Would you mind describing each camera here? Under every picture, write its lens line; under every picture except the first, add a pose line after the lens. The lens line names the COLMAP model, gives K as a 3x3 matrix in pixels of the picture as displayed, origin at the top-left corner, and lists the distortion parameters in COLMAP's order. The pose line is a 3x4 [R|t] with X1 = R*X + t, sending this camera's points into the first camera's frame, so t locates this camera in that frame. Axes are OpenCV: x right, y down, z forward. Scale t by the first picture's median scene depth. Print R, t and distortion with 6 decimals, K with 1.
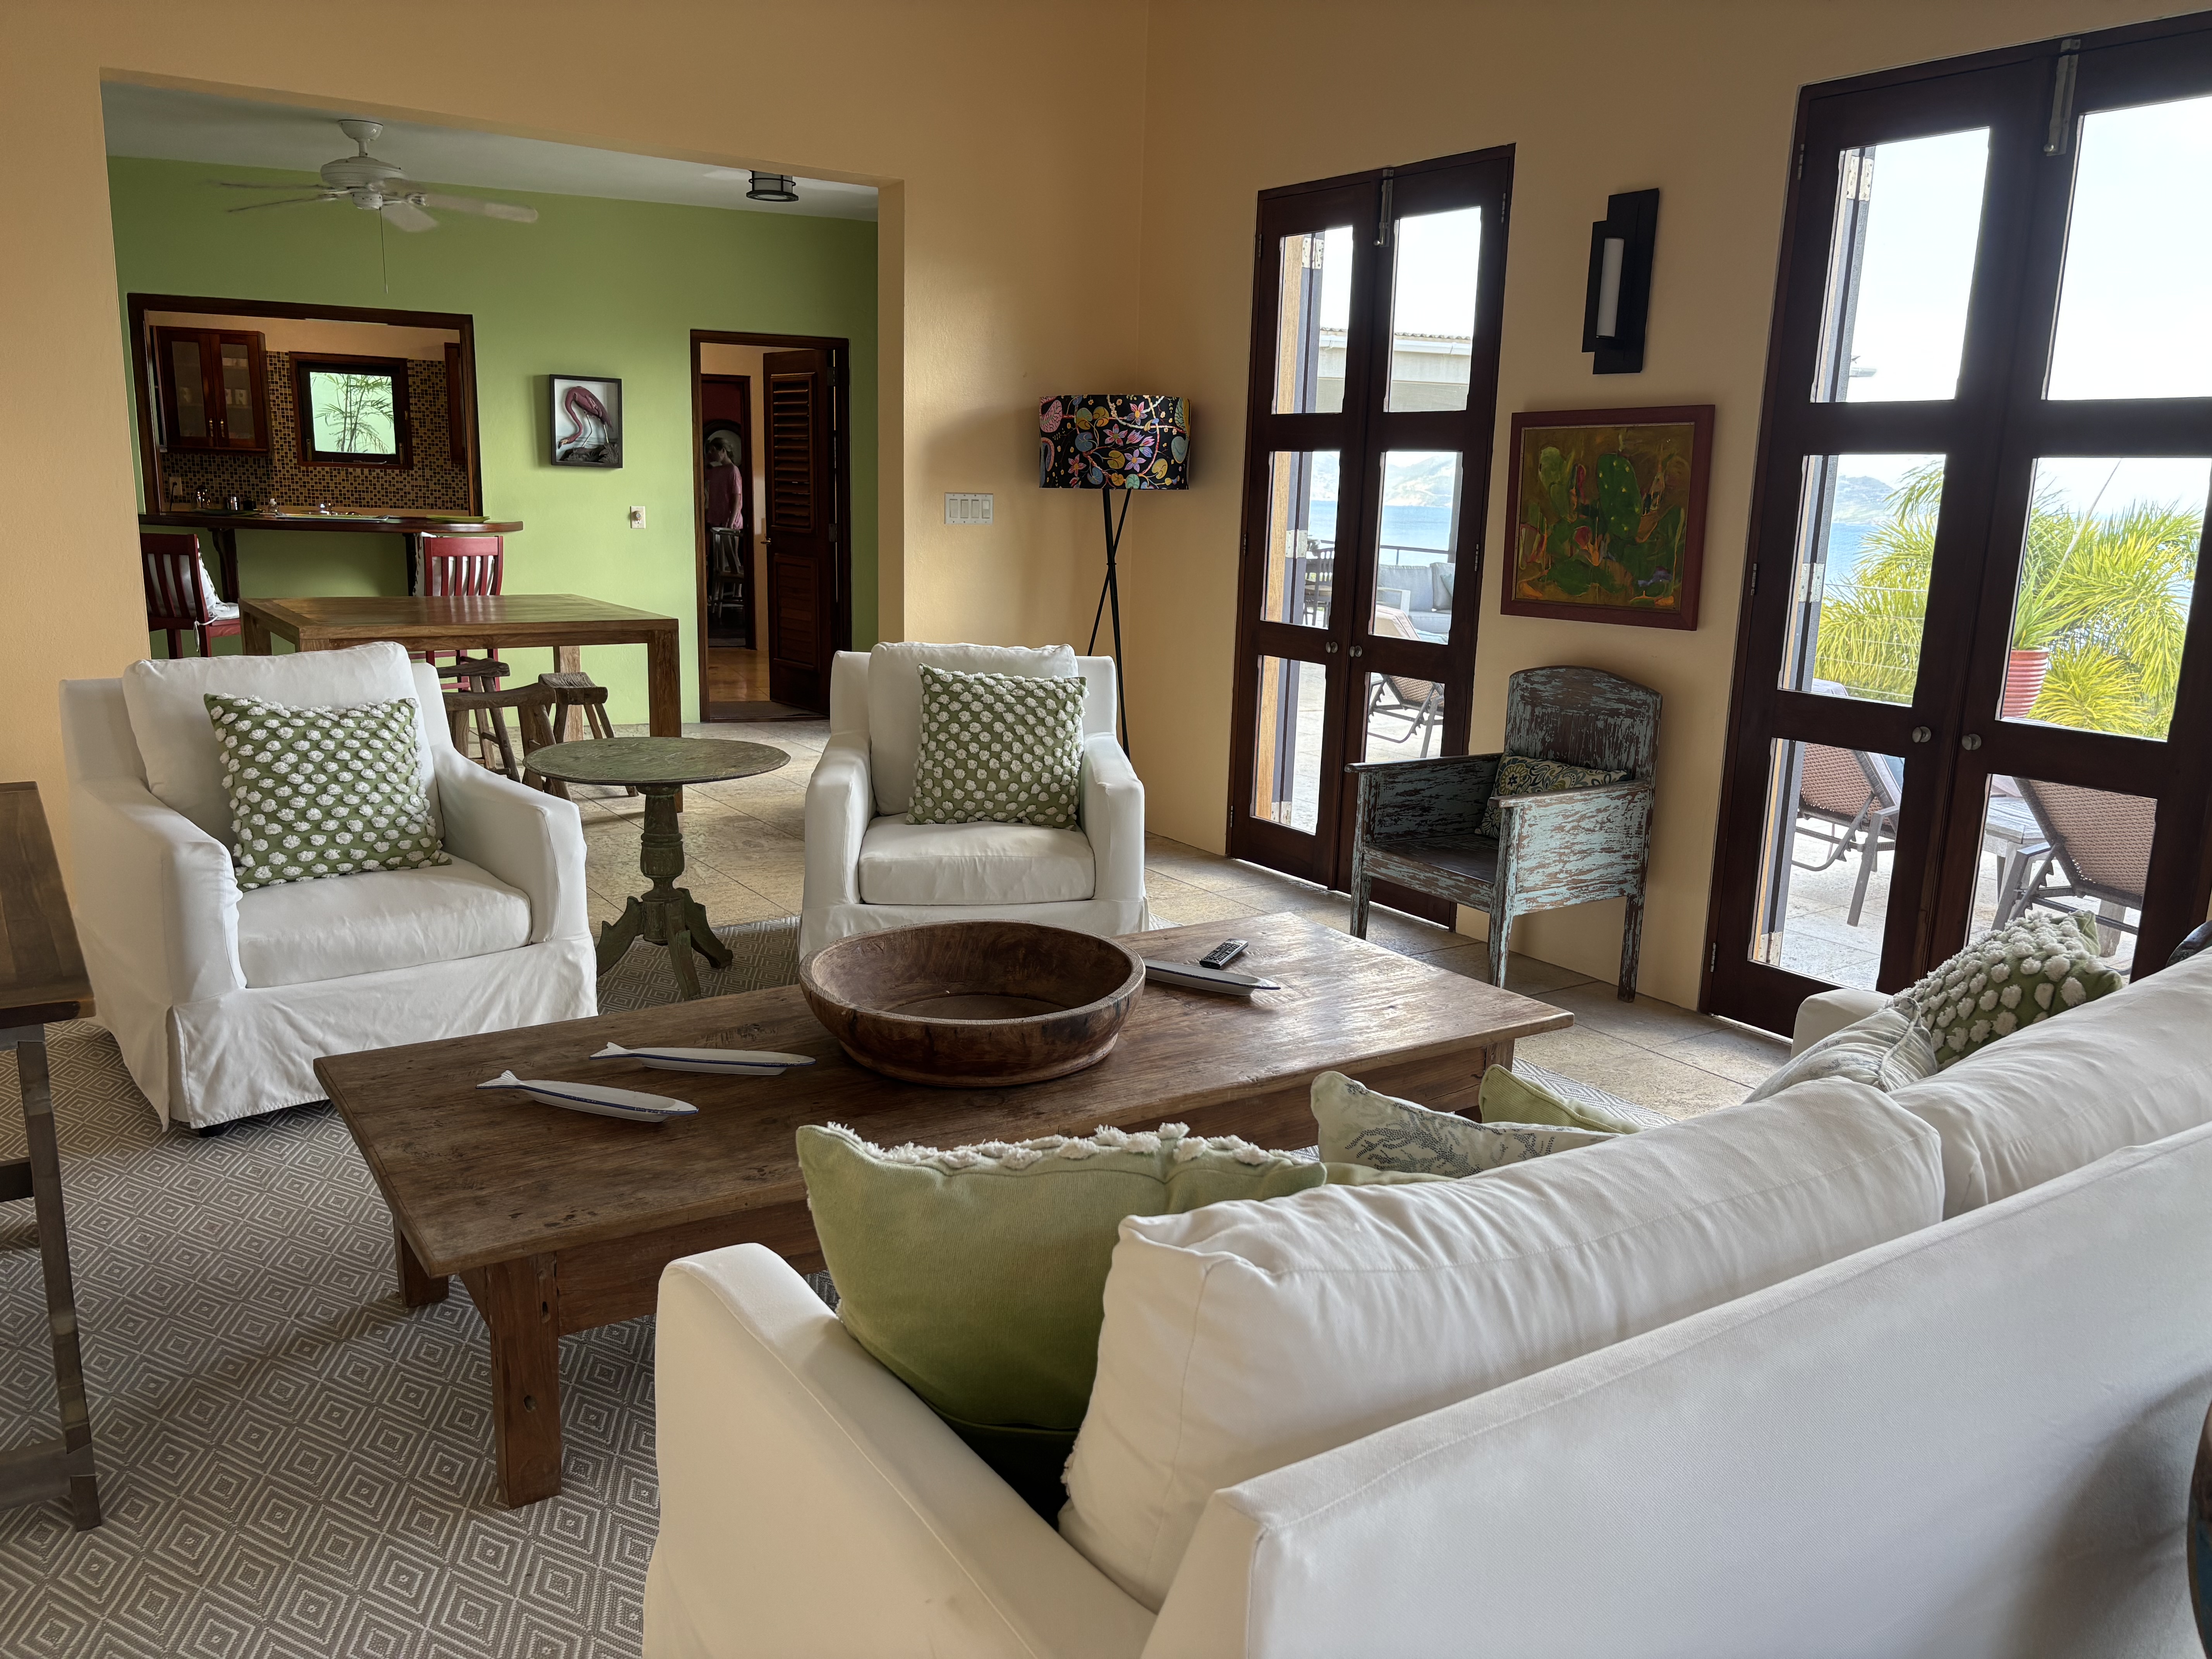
lens RADIAL K [[1651.5, 0, 1106.0], [0, 1651.5, 829.5], [0, 0, 1]] dist [0.138904, -0.157604]
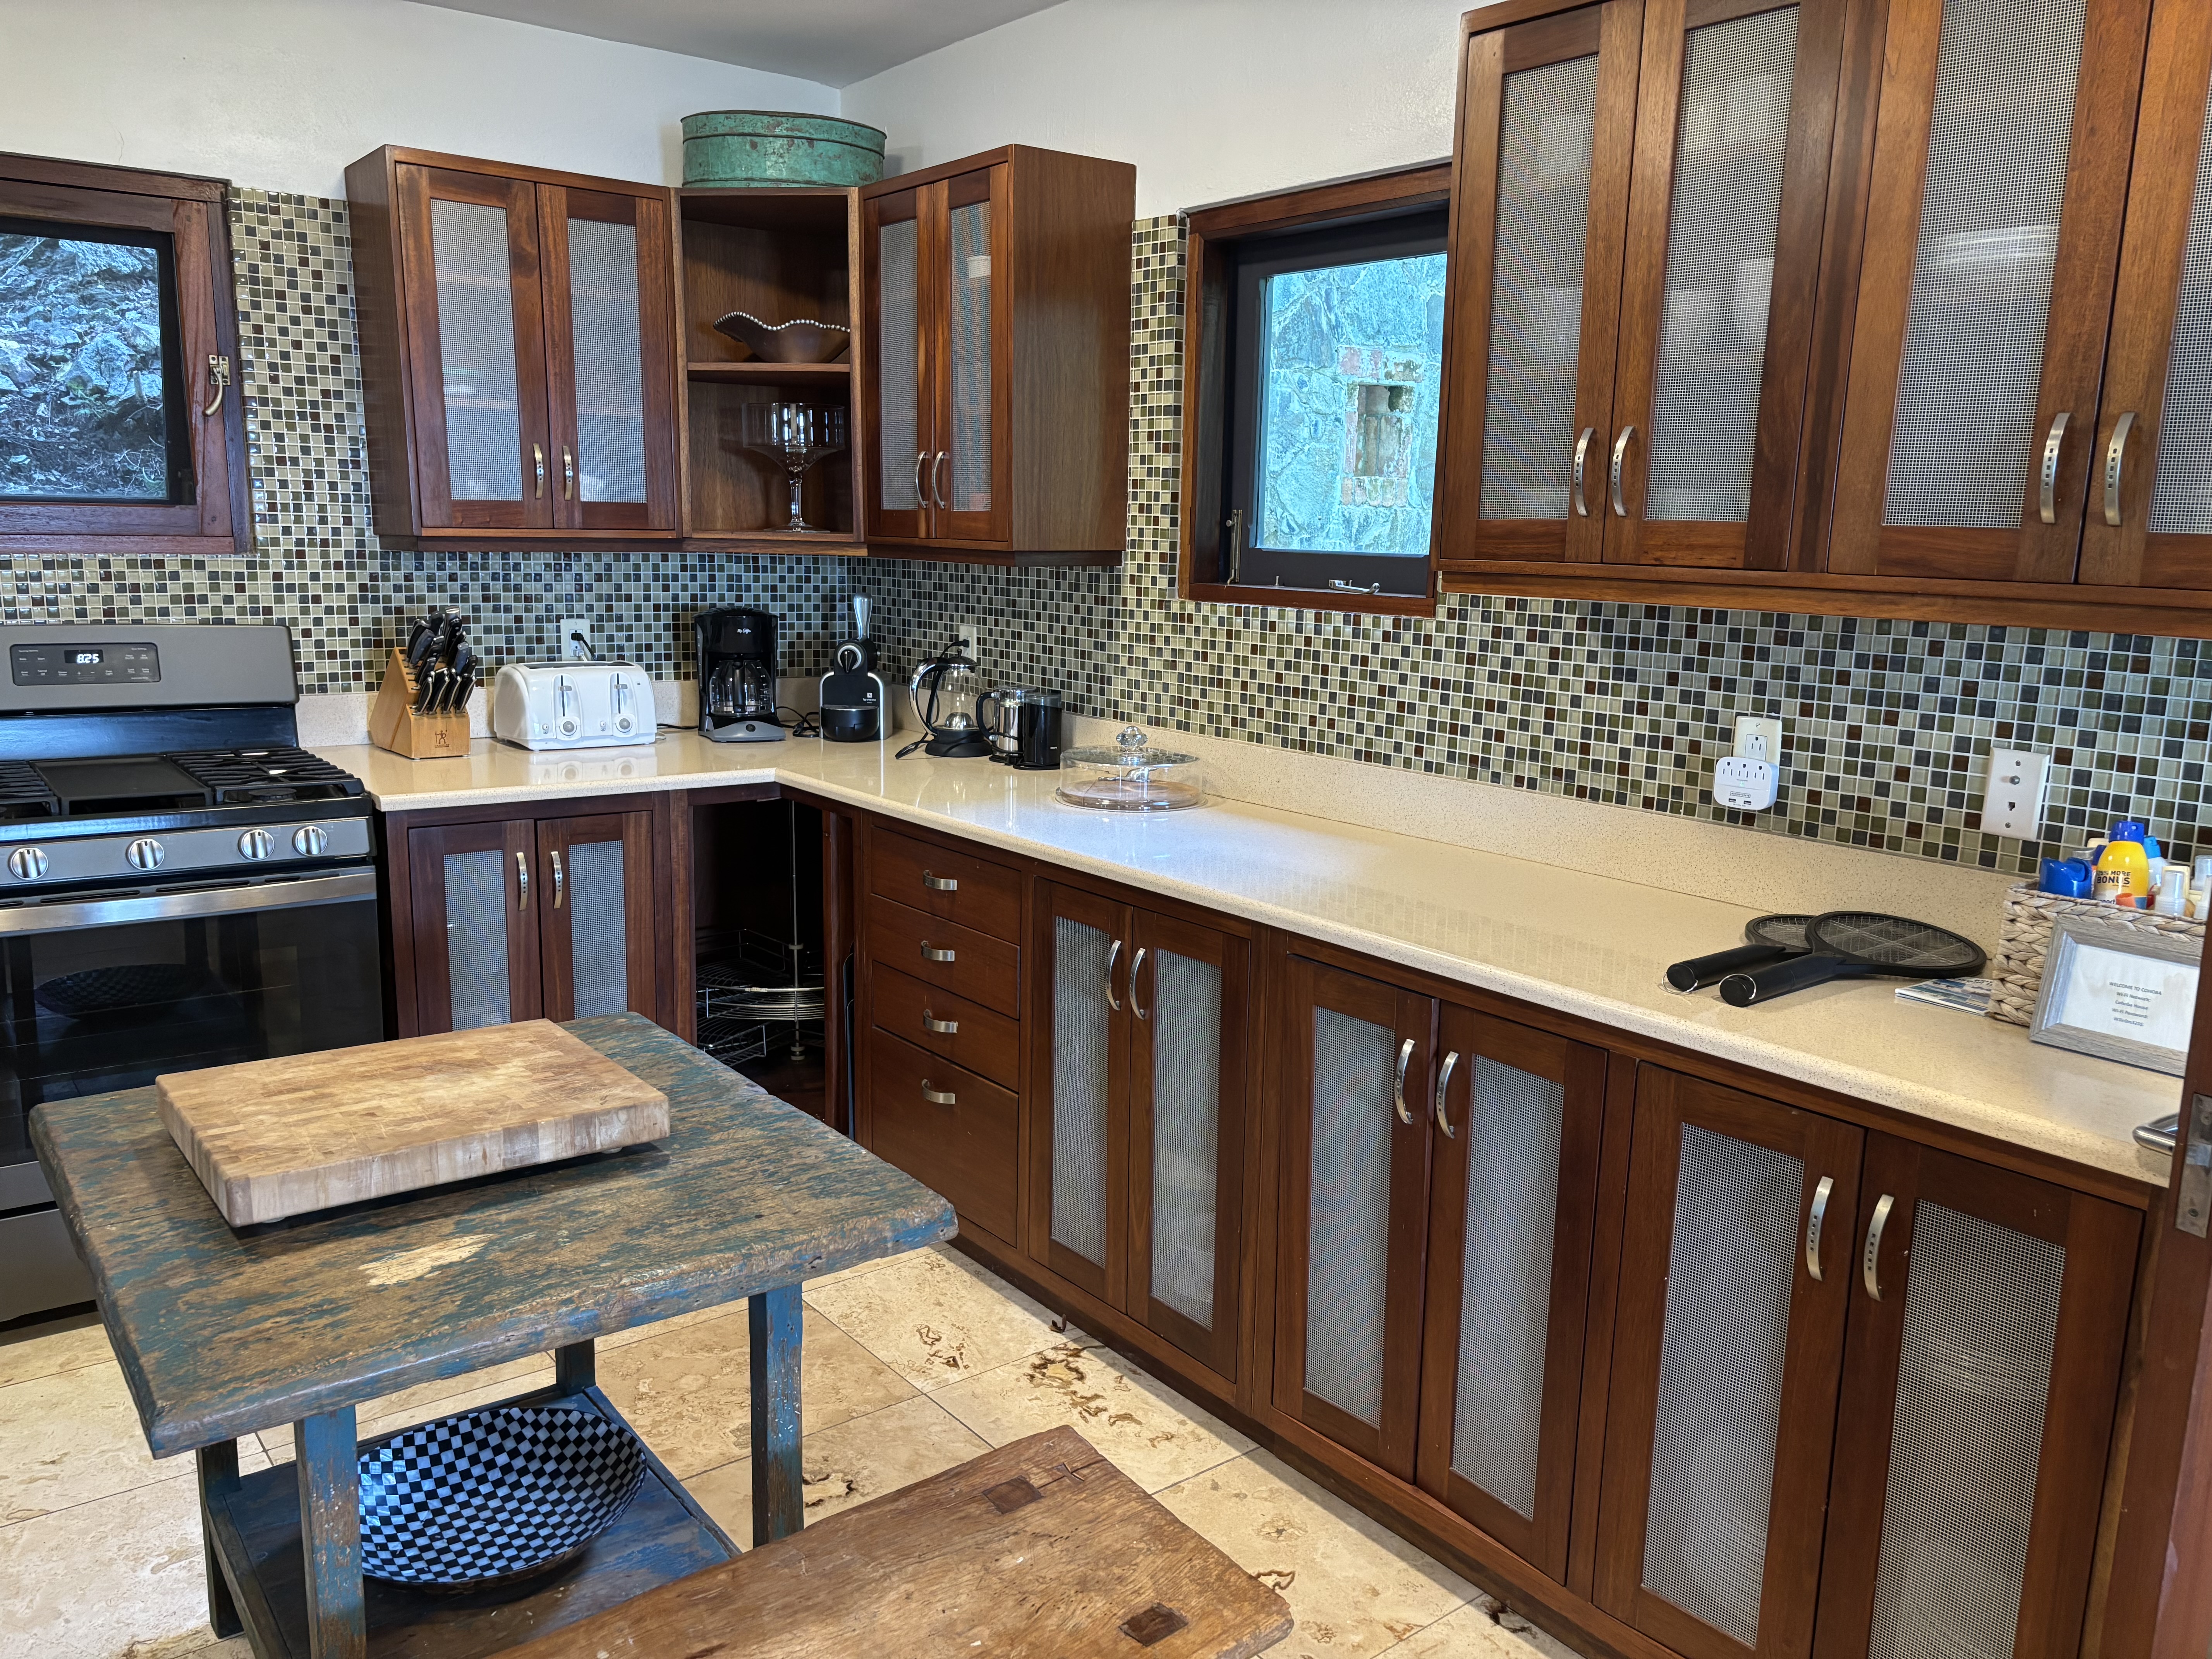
lens RADIAL K [[1659.0, 0, 1106.0], [0, 1659.0, 829.5], [0, 0, 1]] dist [0.071547, -0.101356]
pose [[0.321643, 0.154948, -0.934097, -0.203578], [-0.202174, 0.975008, 0.092119, -0.203539], [0.925025, 0.159221, 0.344931, 0.913028]]
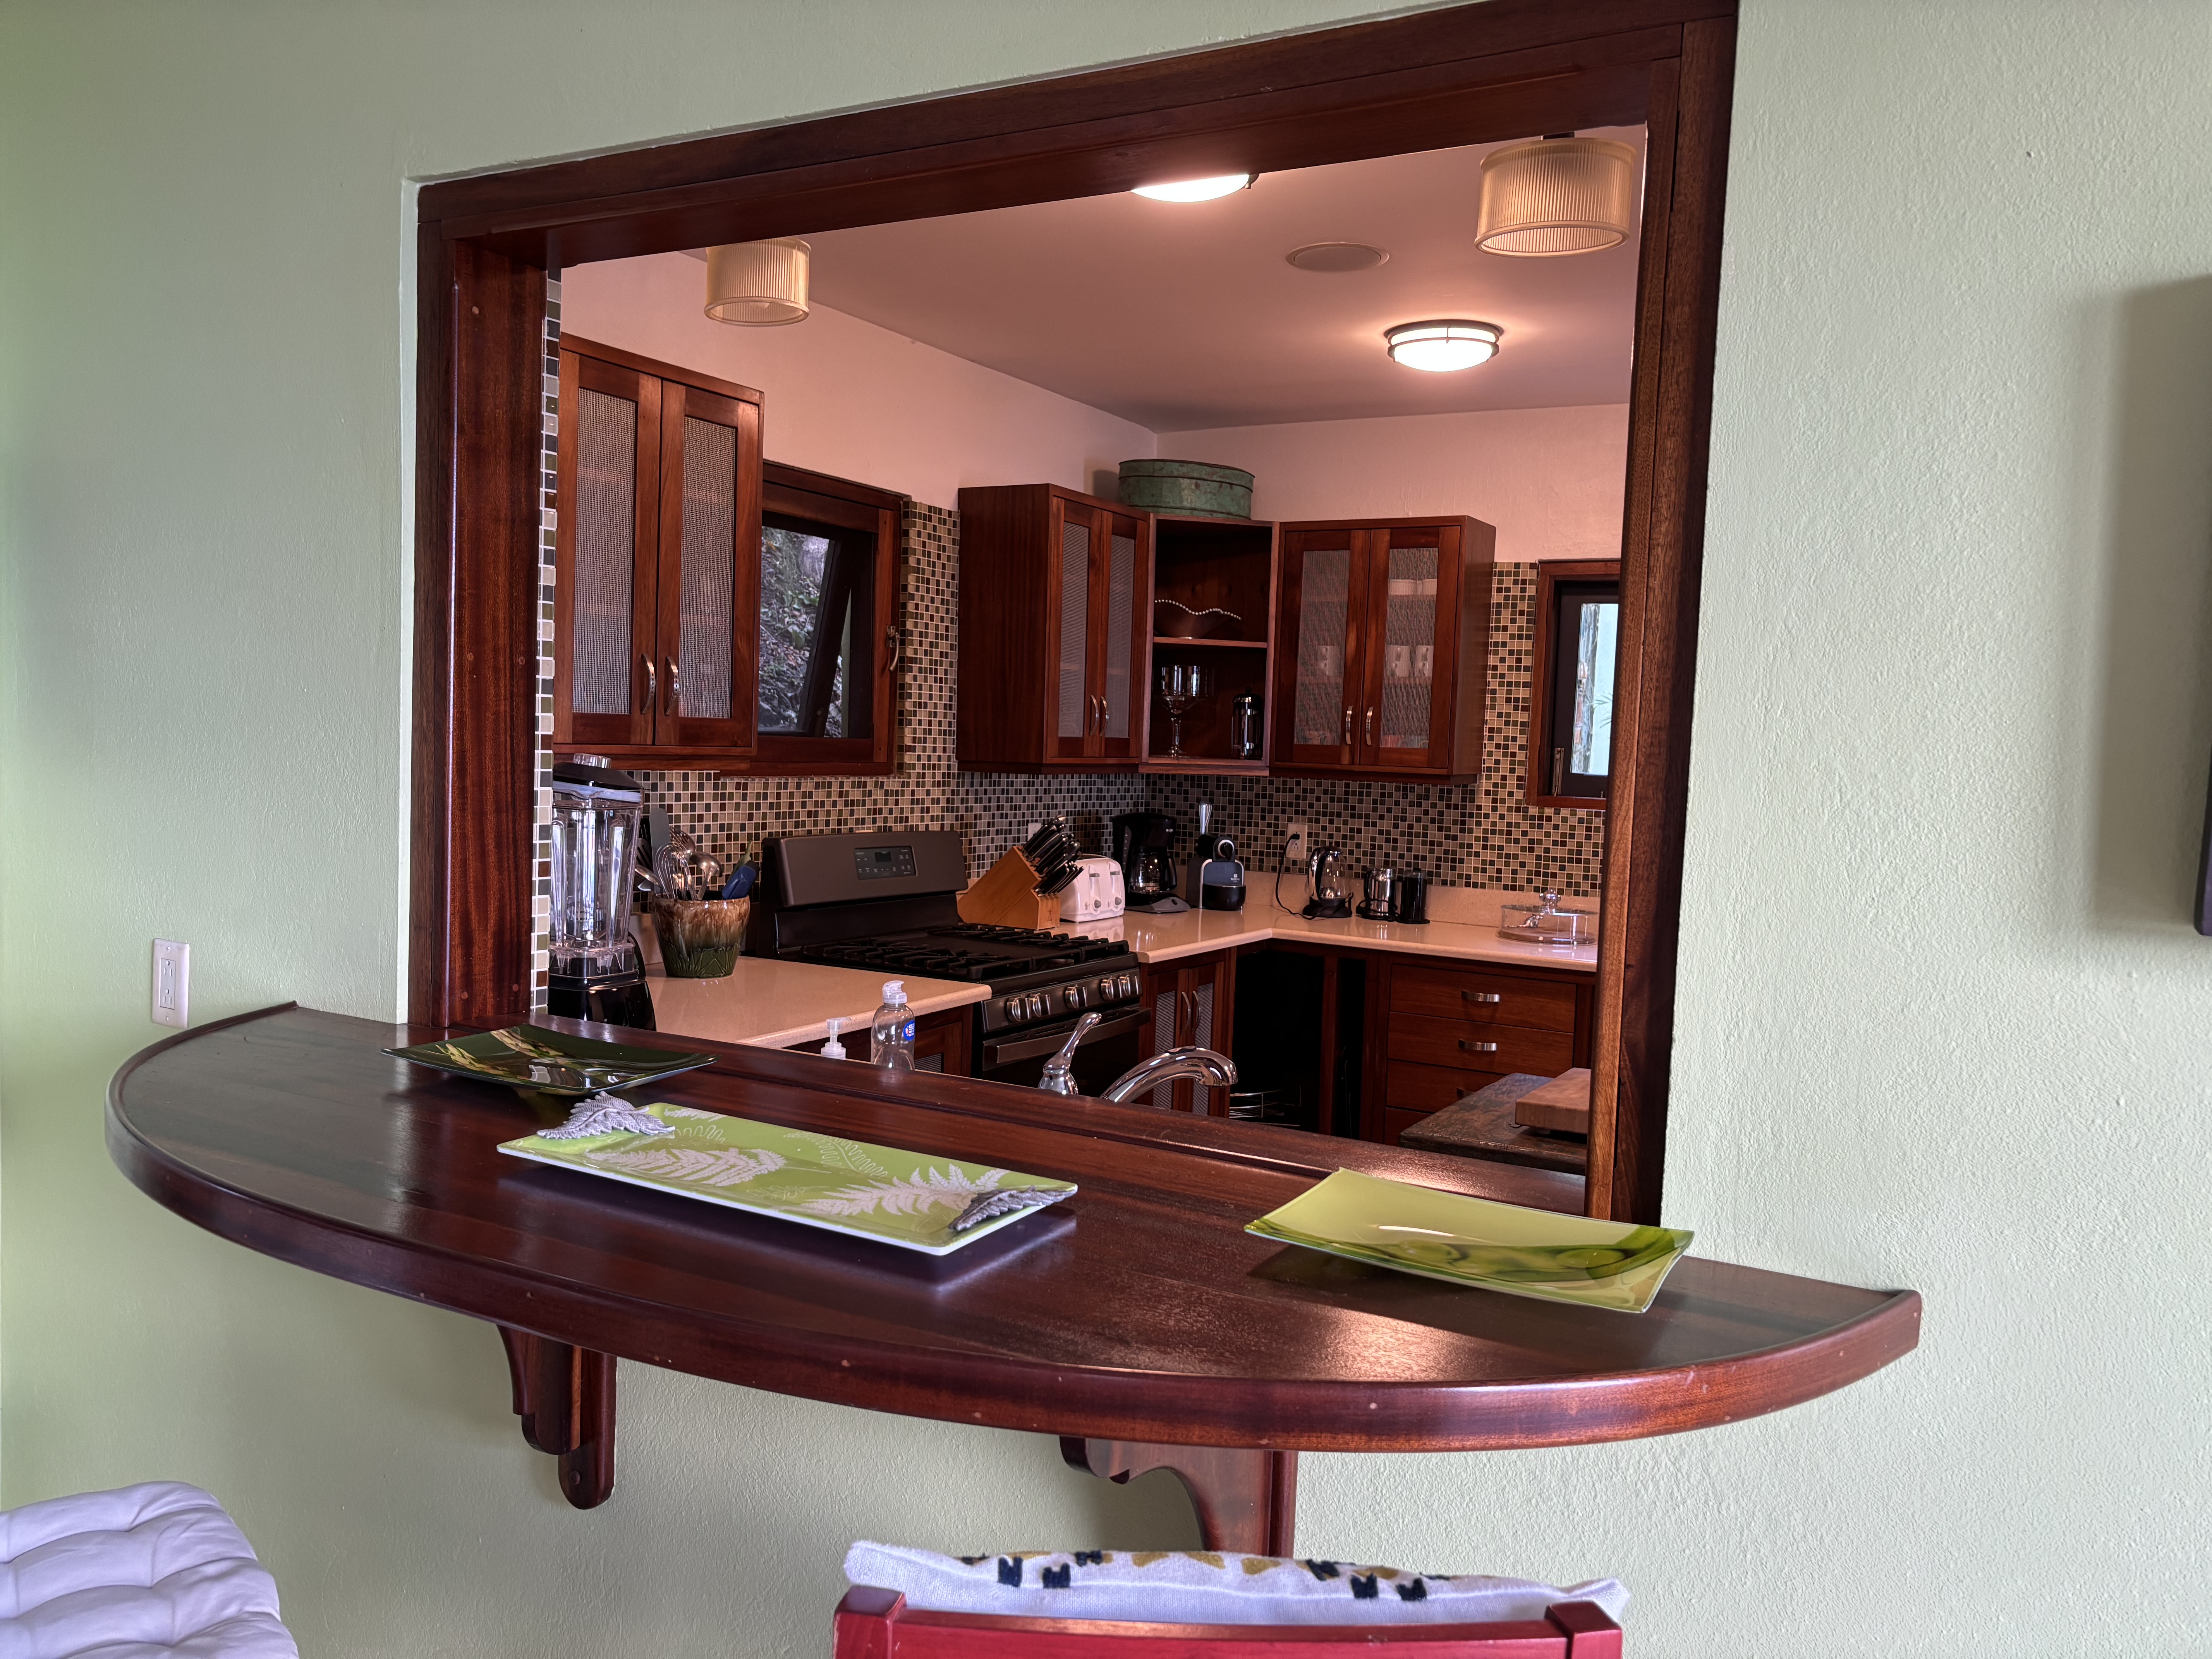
lens RADIAL K [[1651.5, 0, 1106.0], [0, 1651.5, 829.5], [0, 0, 1]] dist [0.138904, -0.157604]
pose [[0.674863, 0.045035, -0.736567, -0.229229], [-0.168437, 0.981188, -0.094335, -0.150602], [0.718463, 0.187728, 0.669753, 0.636281]]
